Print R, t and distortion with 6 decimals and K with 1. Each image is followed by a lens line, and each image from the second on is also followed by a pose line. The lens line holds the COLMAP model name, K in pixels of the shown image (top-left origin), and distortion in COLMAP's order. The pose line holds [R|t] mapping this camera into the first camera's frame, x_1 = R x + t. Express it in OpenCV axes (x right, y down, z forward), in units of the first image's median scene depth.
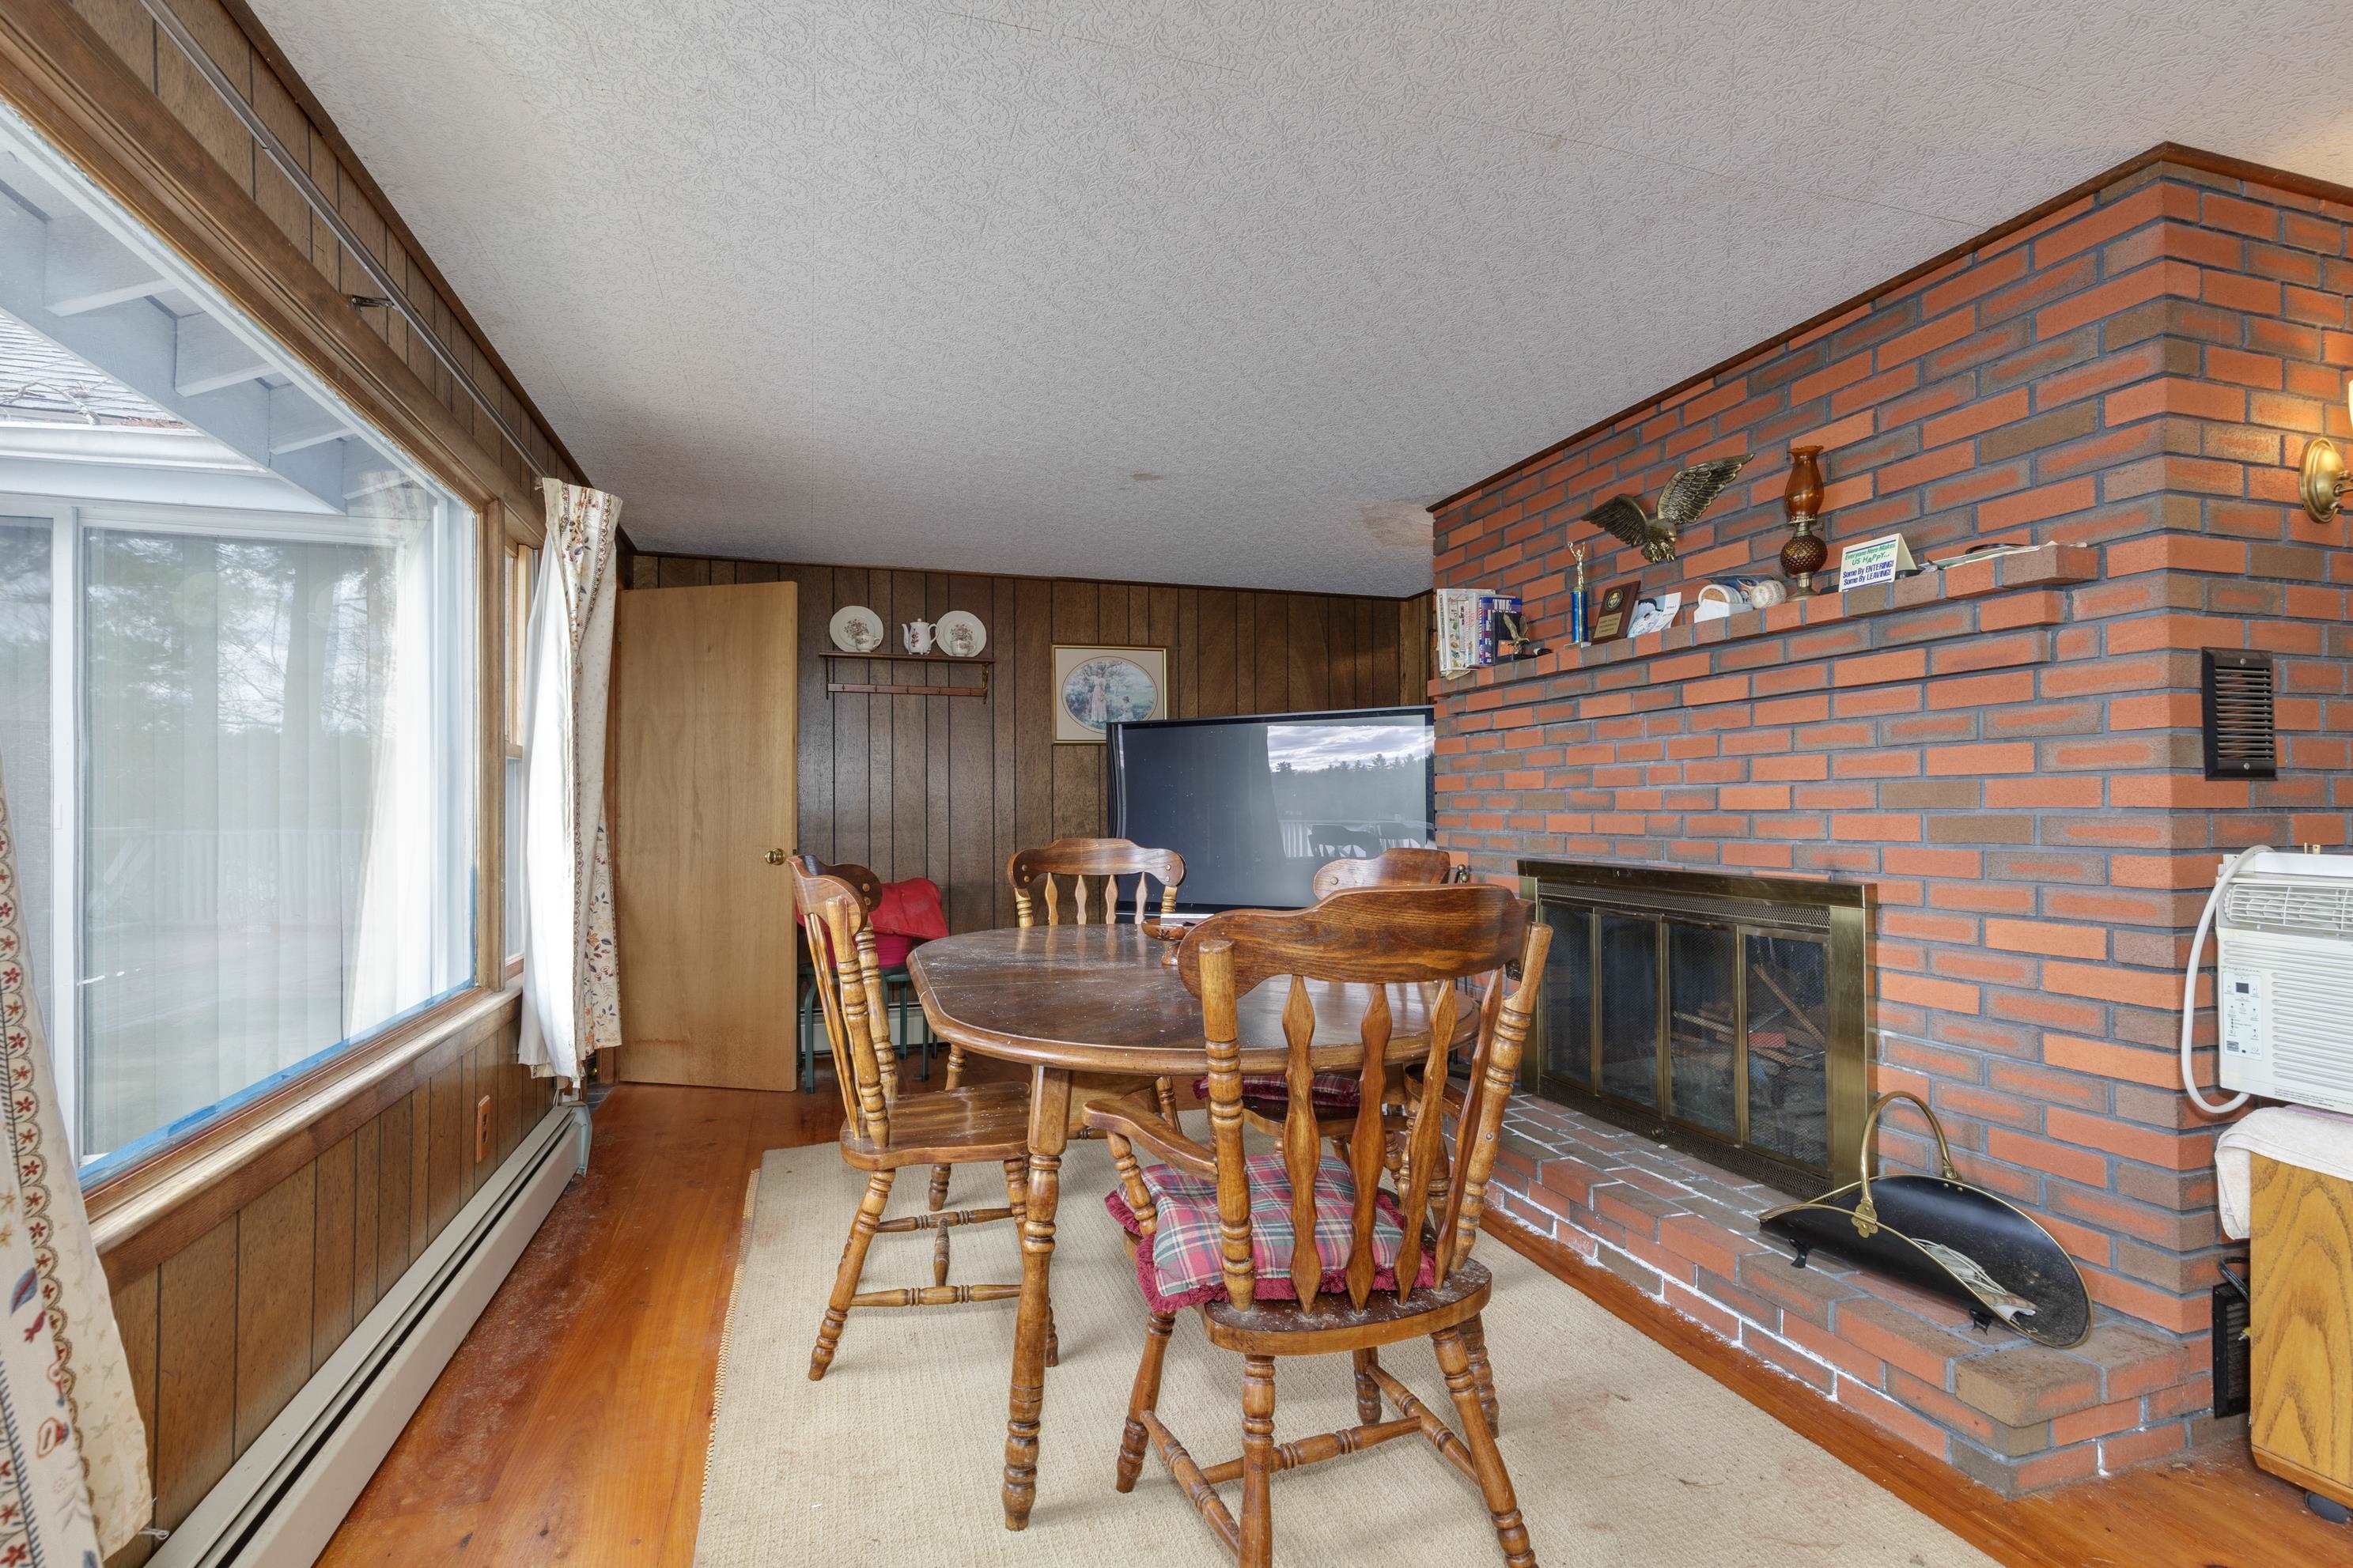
lens RADIAL K [[1050.1, 0, 1164.4], [0, 1050.1, 789.5], [0, 0, 1]] dist [0.009554, -0.000701]
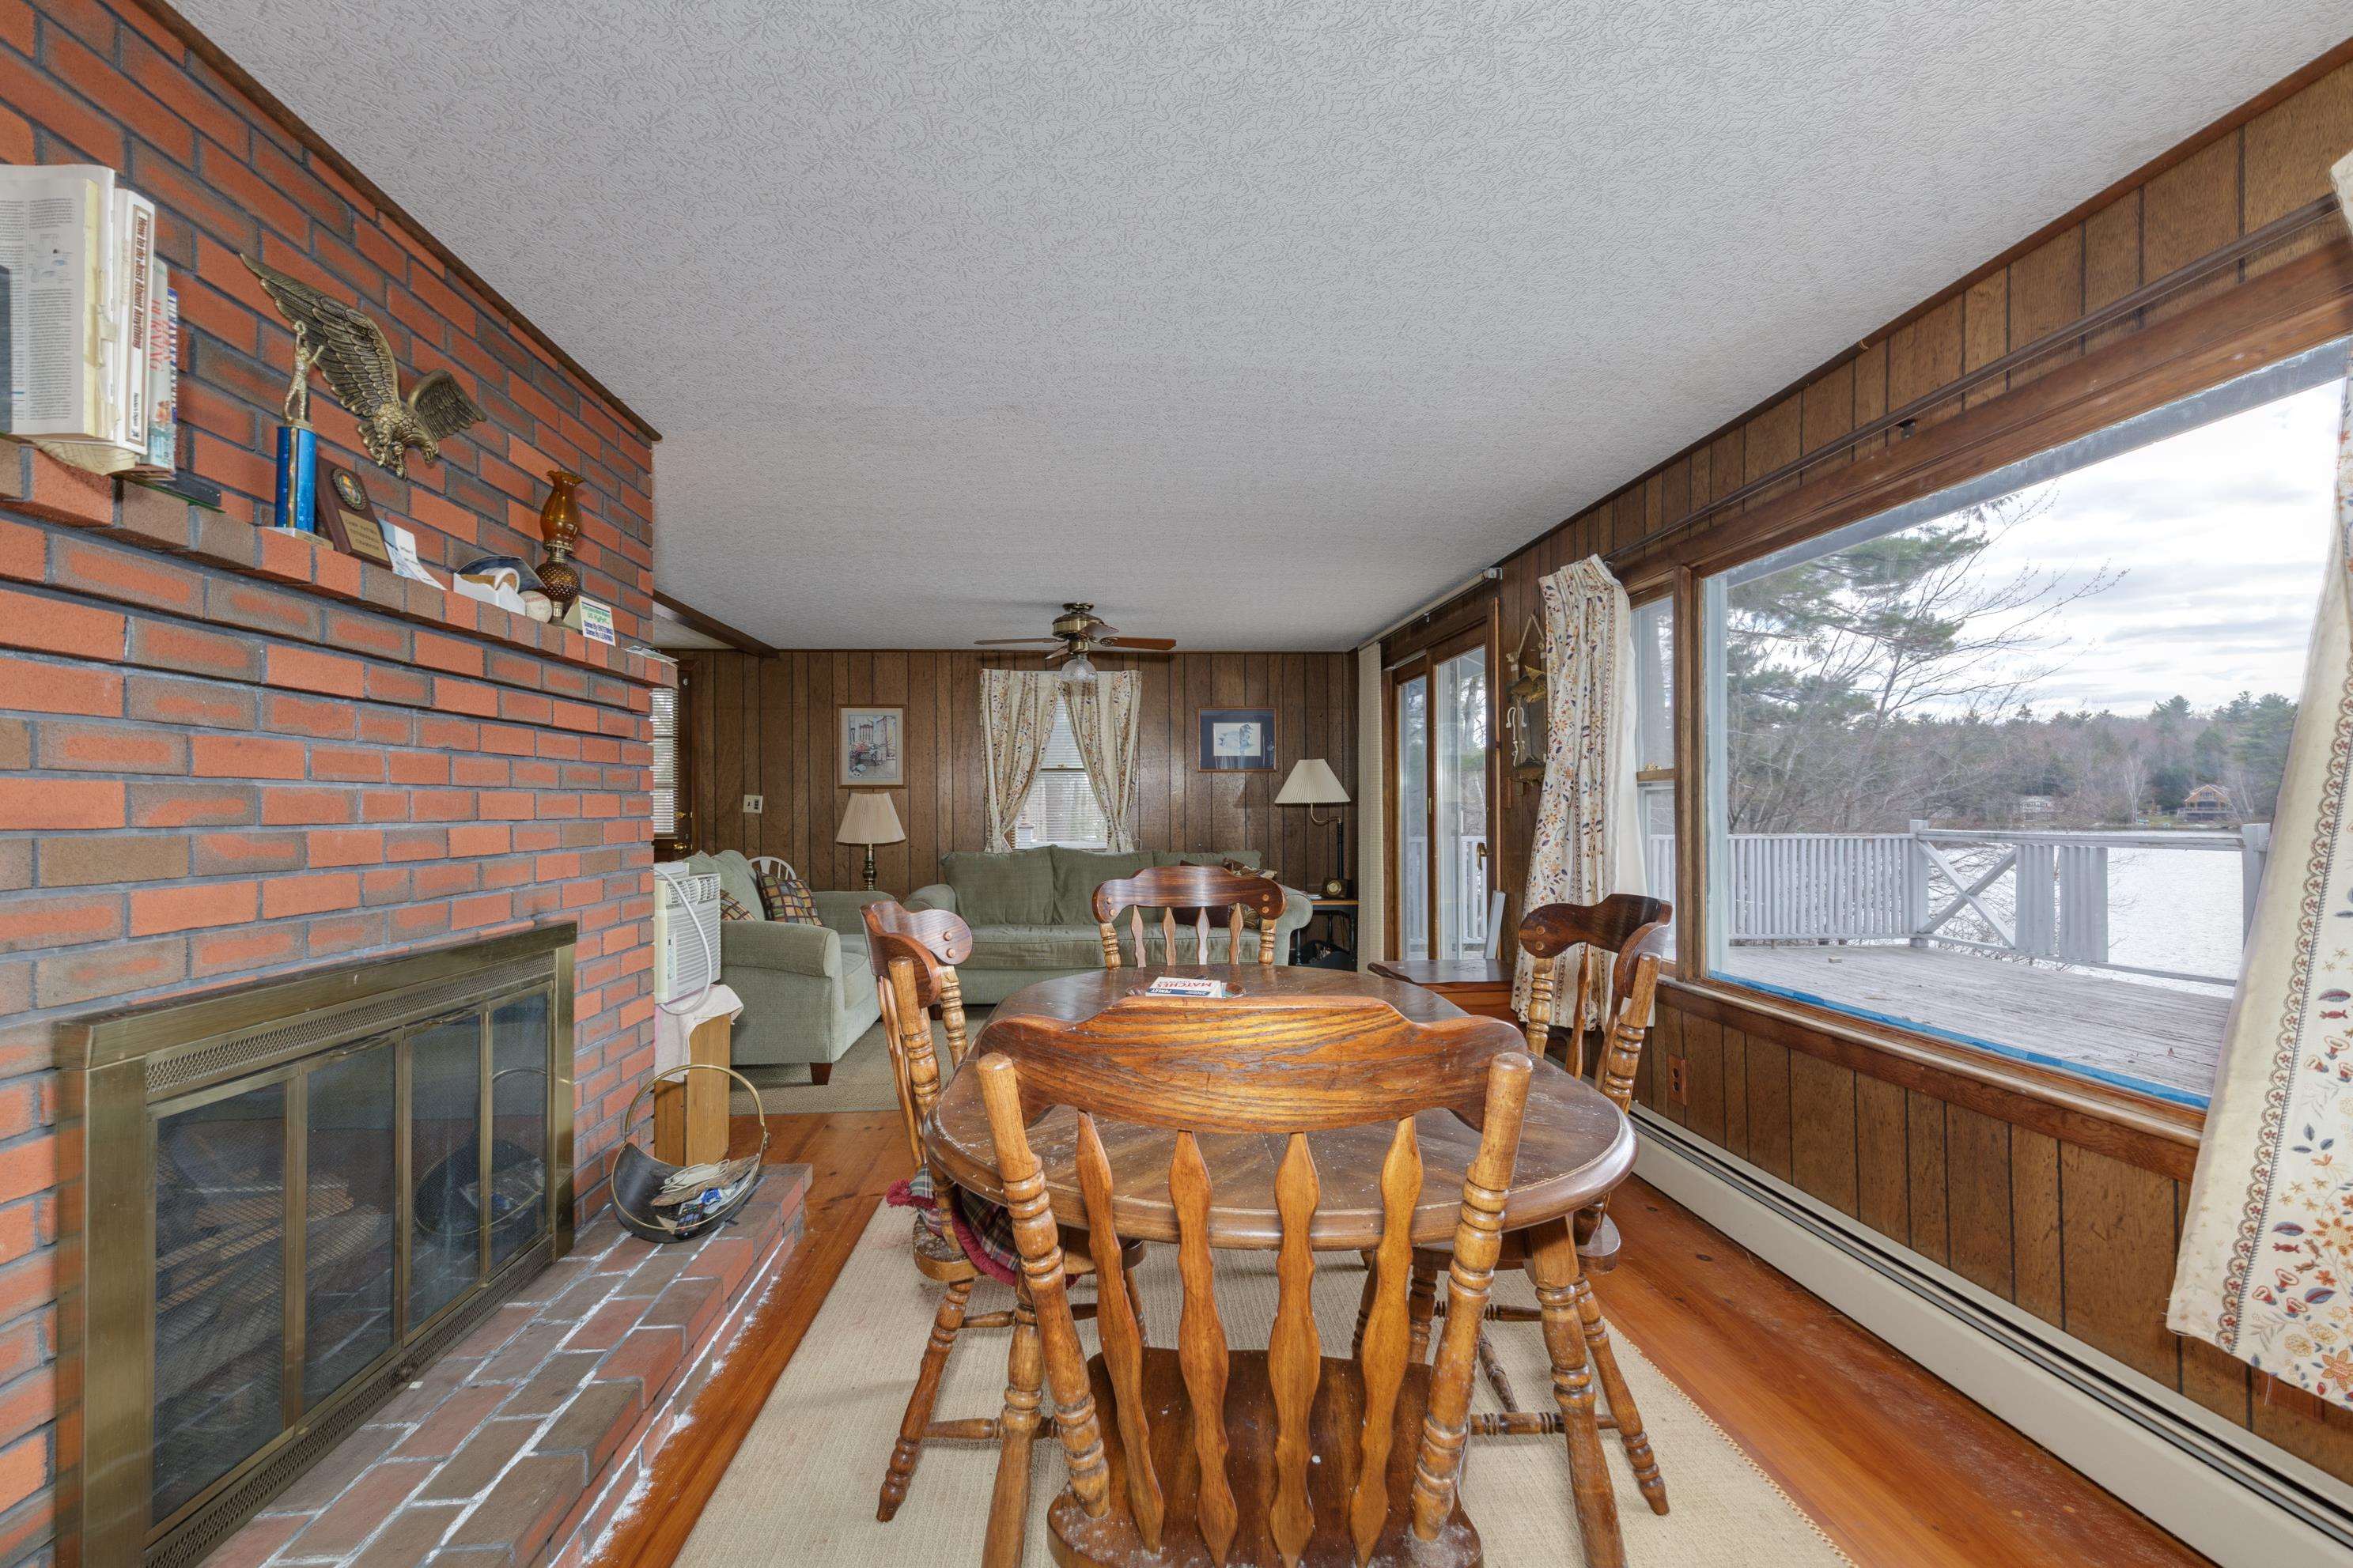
lens RADIAL K [[1050.1, 0, 1183.8], [0, 1050.1, 792.6], [0, 0, 1]] dist [0.009554, -0.000701]
pose [[-0.976802, 0.014474, 0.213653, -0.127766], [0.007203, 0.999369, -0.034770, 0.003259], [-0.214022, -0.032424, -0.976291, 1.539942]]
